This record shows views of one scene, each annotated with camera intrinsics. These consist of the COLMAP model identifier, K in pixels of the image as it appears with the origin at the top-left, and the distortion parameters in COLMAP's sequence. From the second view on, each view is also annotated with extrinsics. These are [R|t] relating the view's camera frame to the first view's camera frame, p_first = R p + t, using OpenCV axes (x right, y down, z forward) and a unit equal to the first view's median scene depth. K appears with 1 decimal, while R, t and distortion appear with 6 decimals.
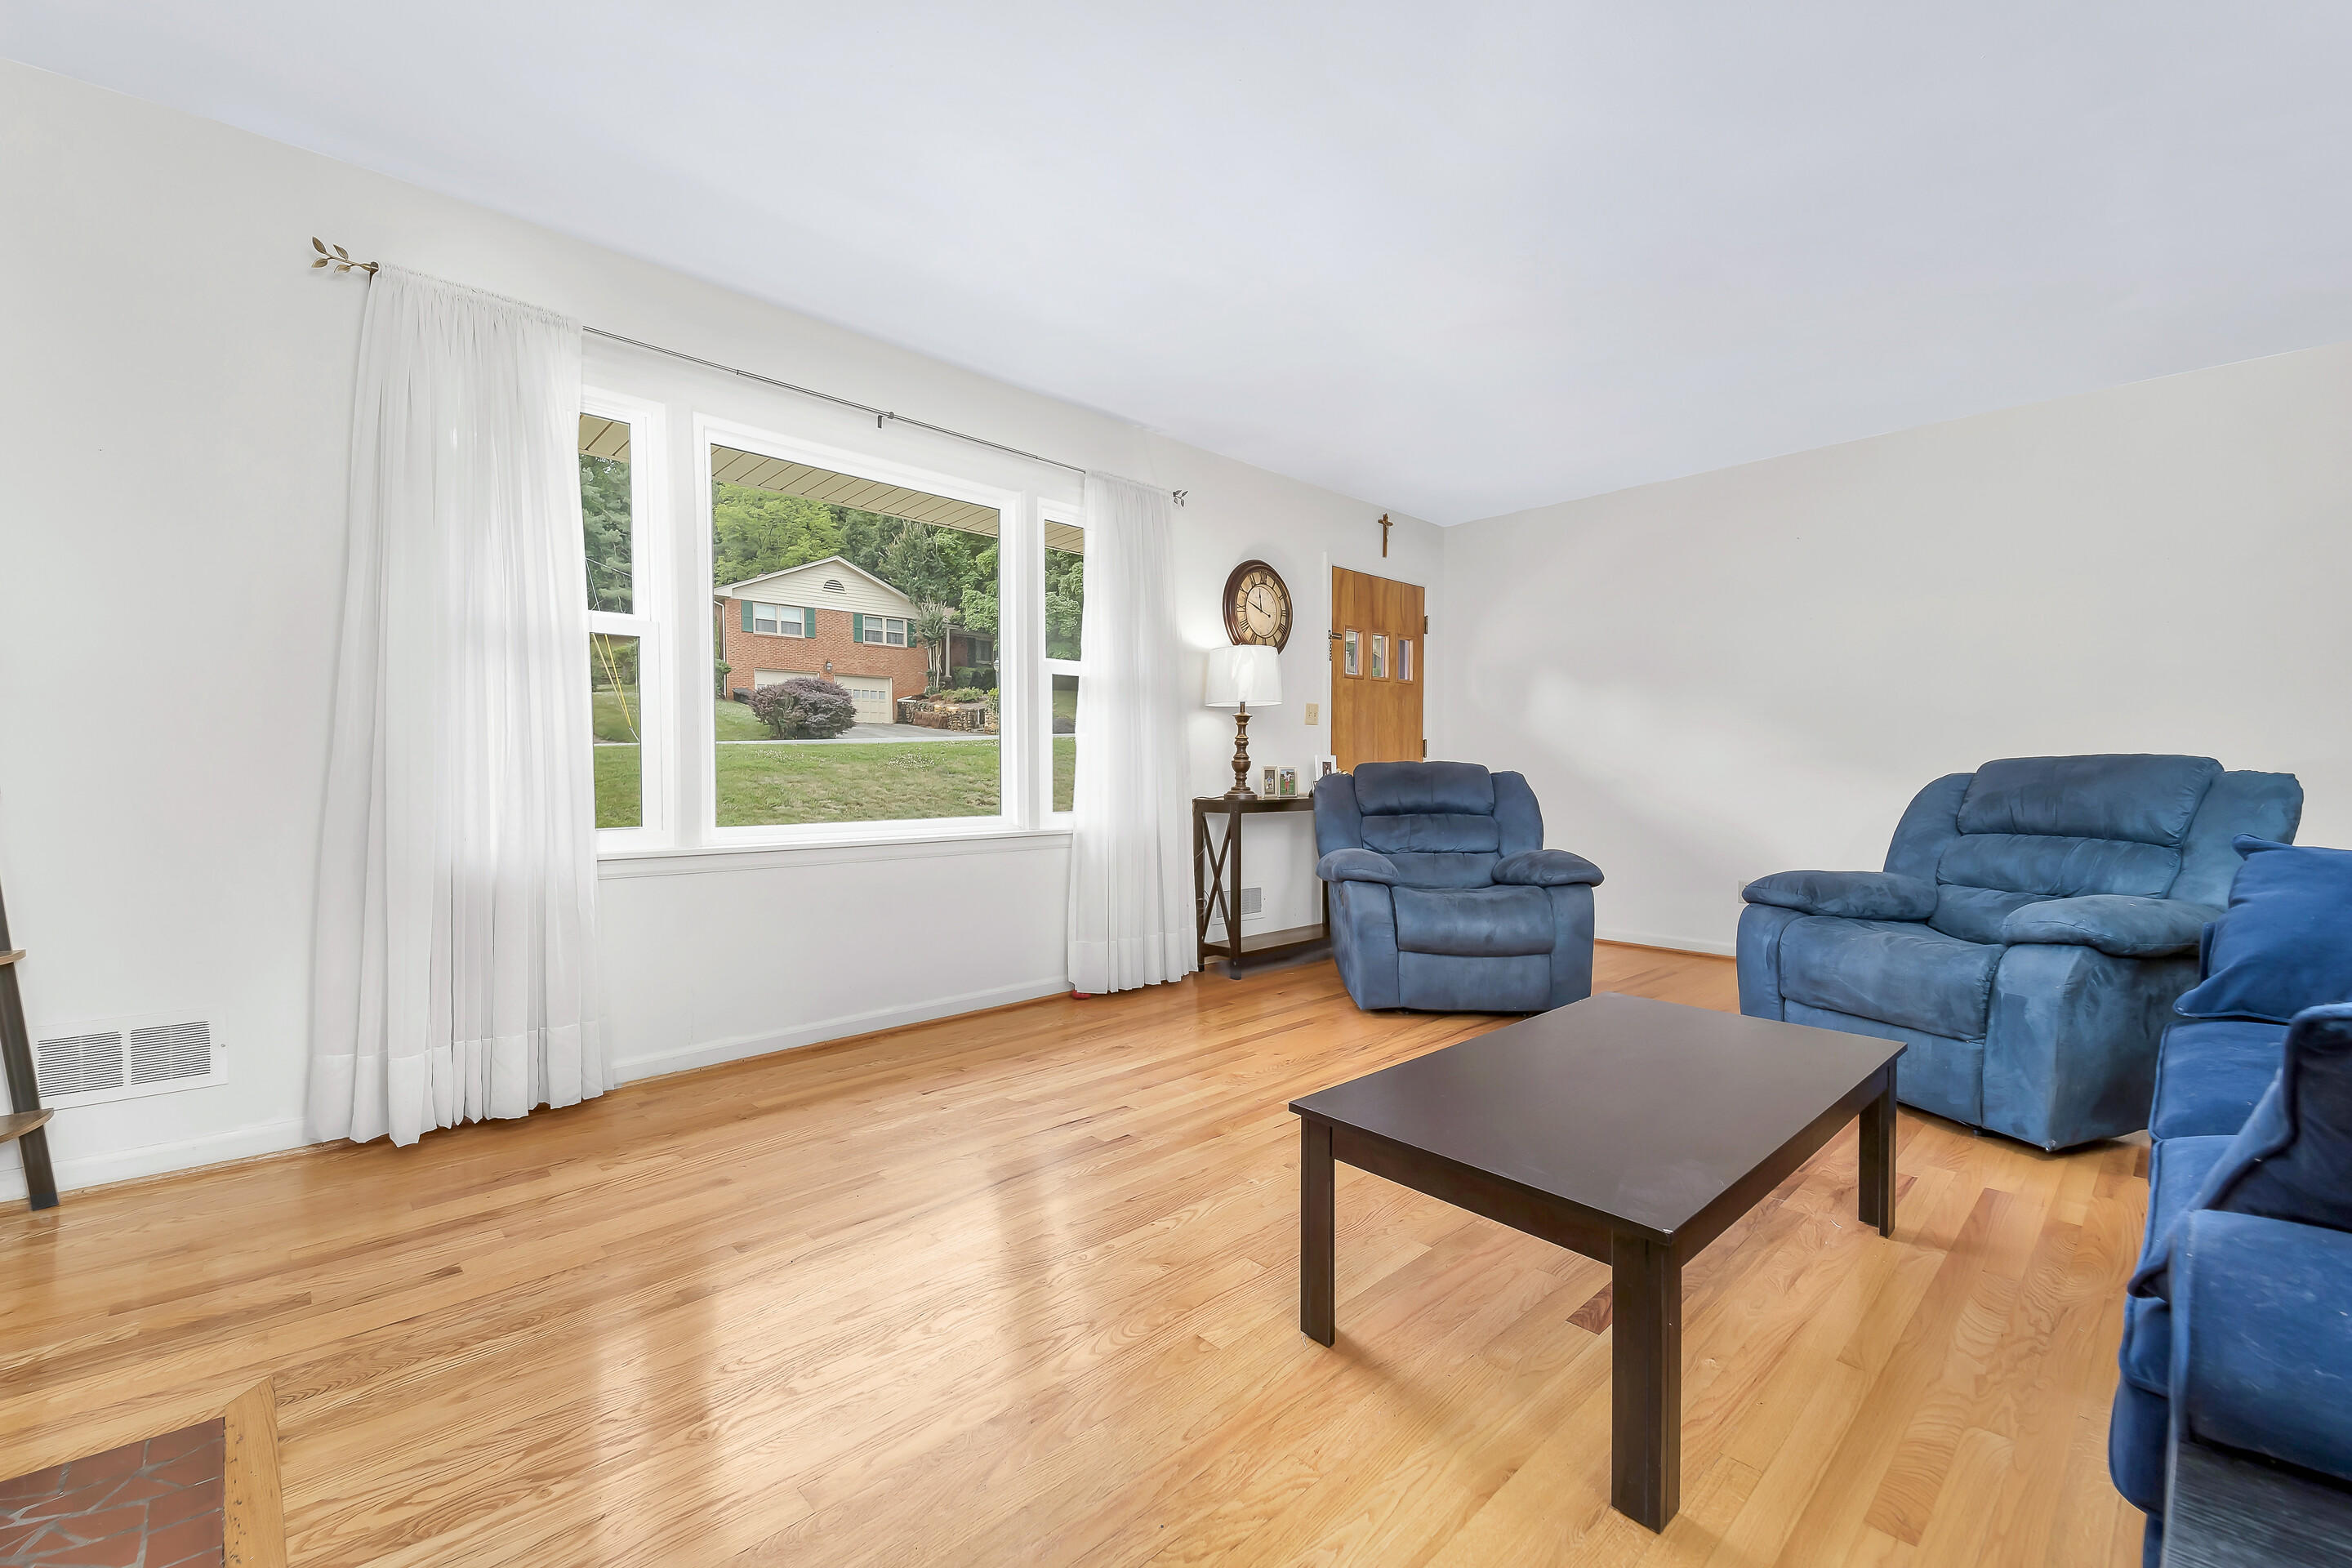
lens RADIAL K [[970.3, 0, 1167.9], [0, 970.3, 771.8], [0, 0, 1]] dist [0.000925, -0.000128]
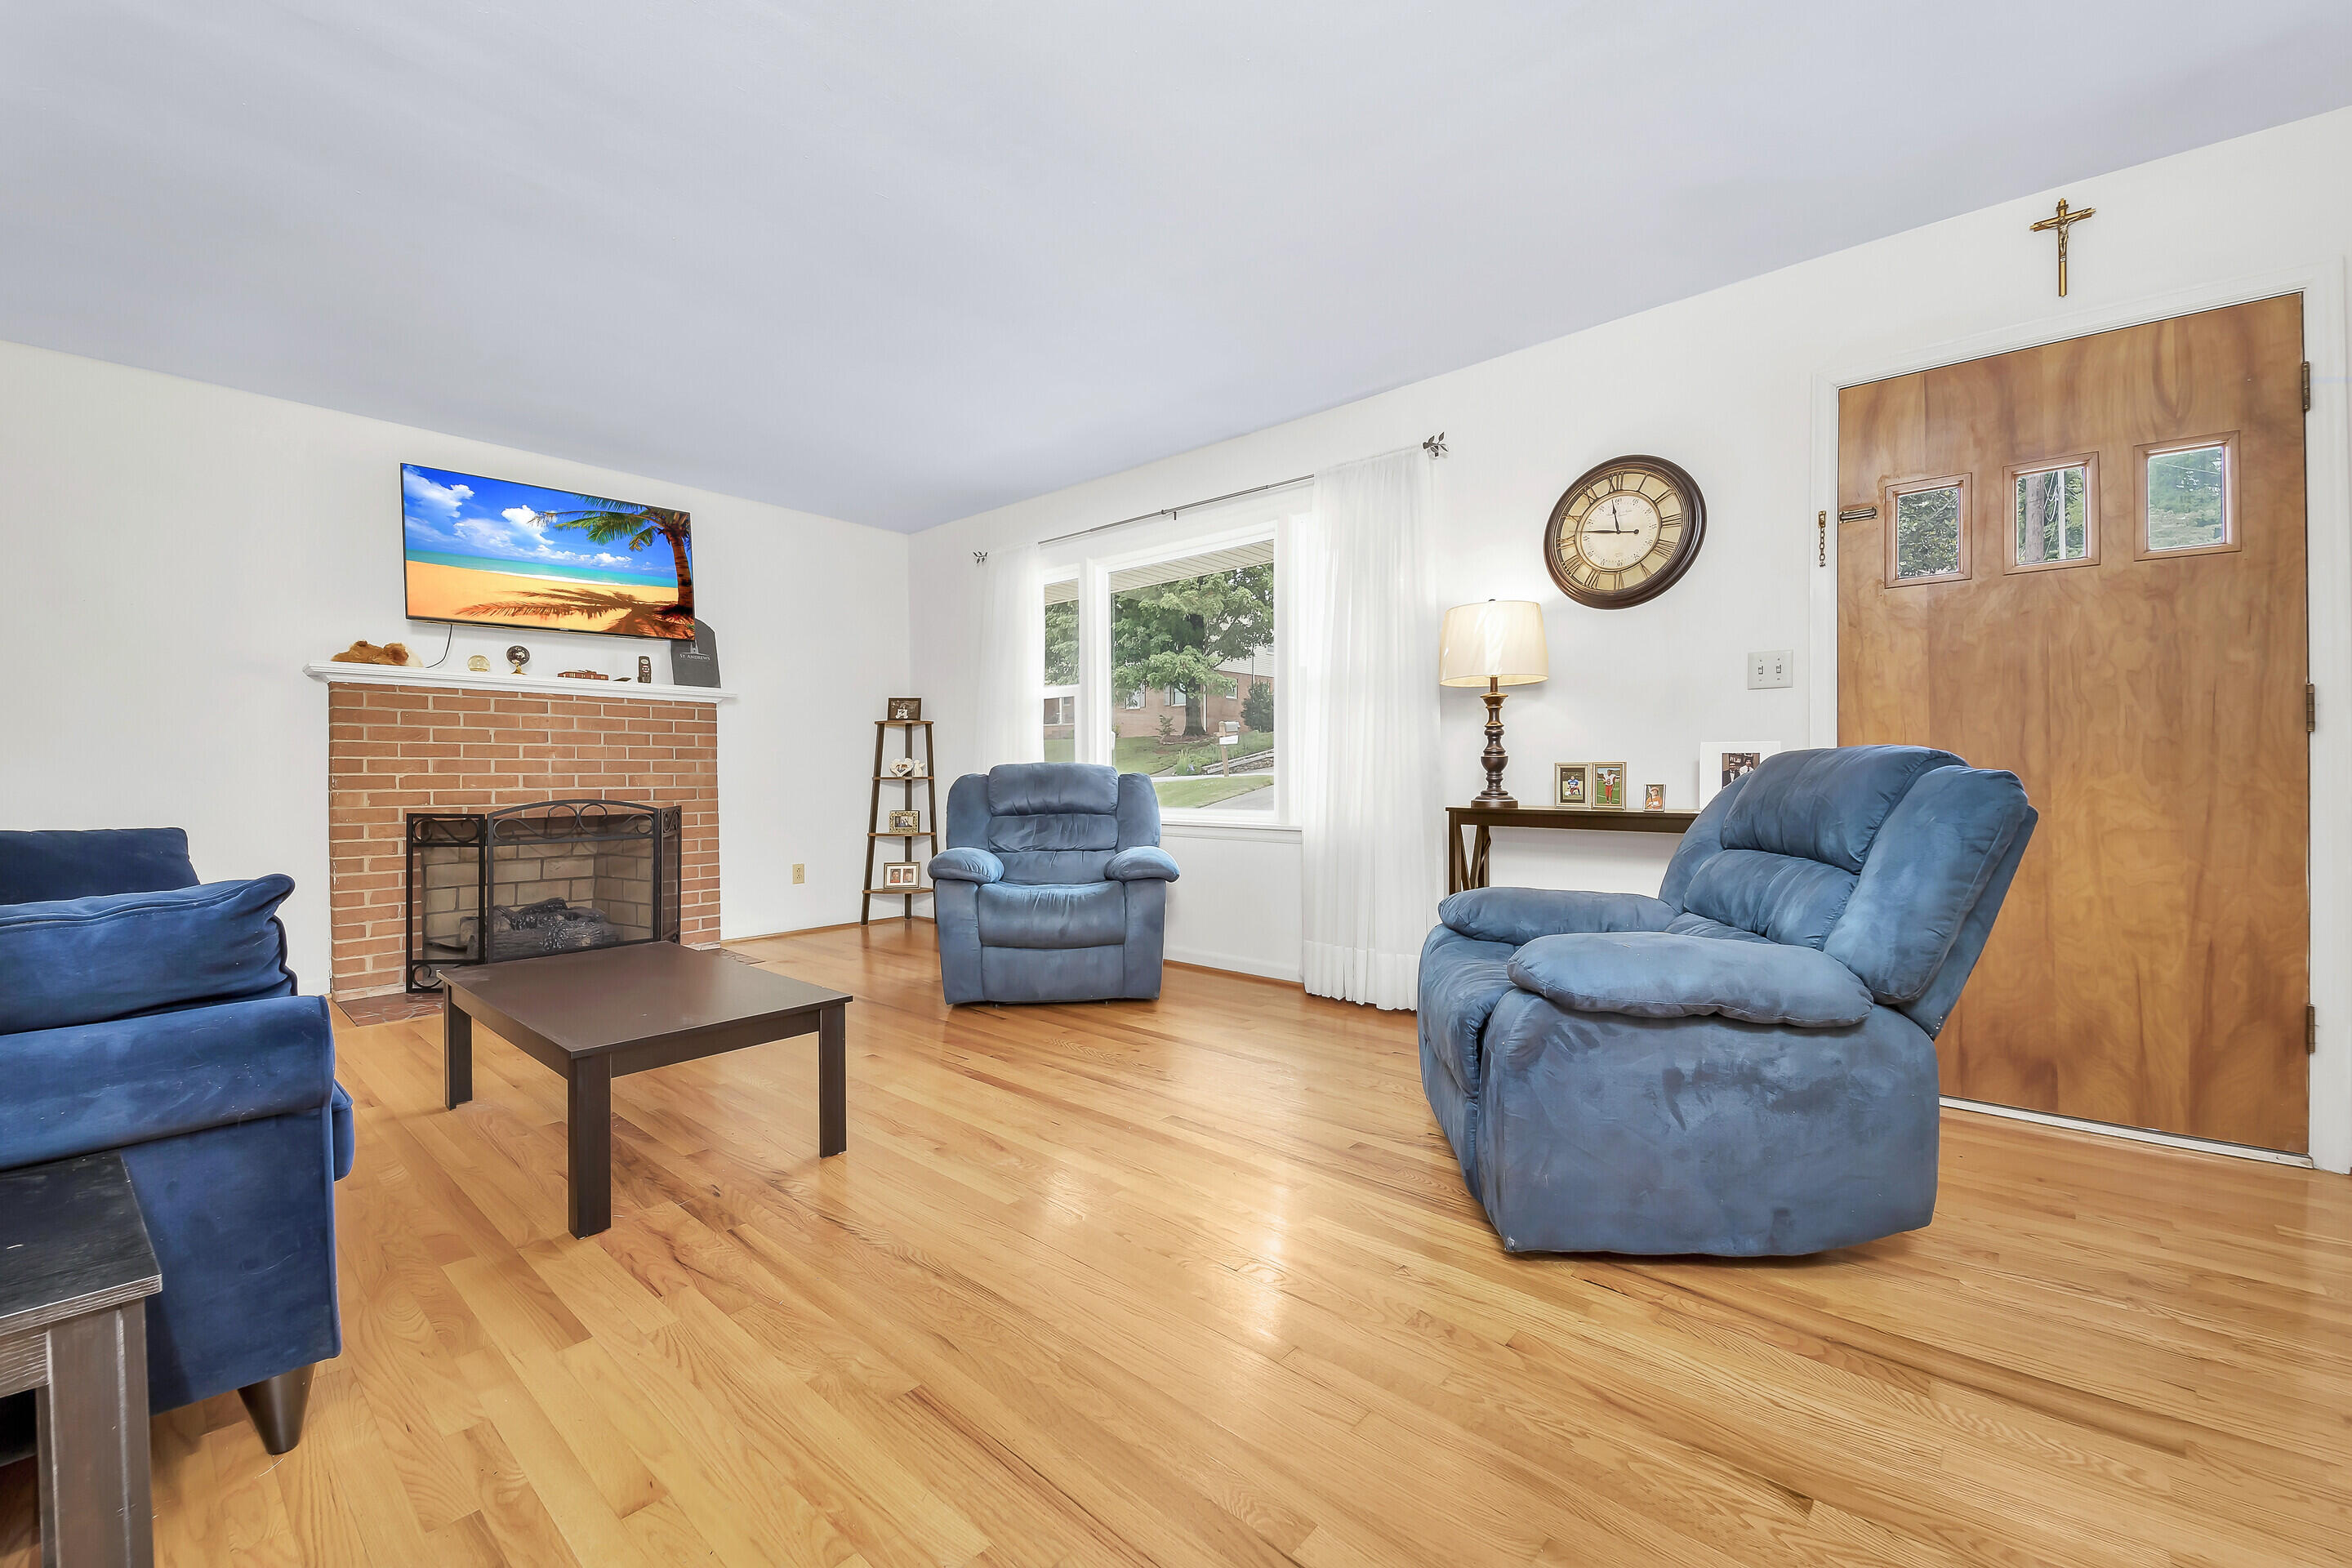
lens RADIAL K [[930.8, 0, 1182.4], [0, 930.8, 770.8], [0, 0, 1]] dist [-0.001514, -0.000166]
pose [[0.097307, -0.002636, -0.995251, 0.774017], [0.003634, 0.999991, -0.002294, 0.000977], [0.995248, -0.003393, 0.097315, 0.685885]]
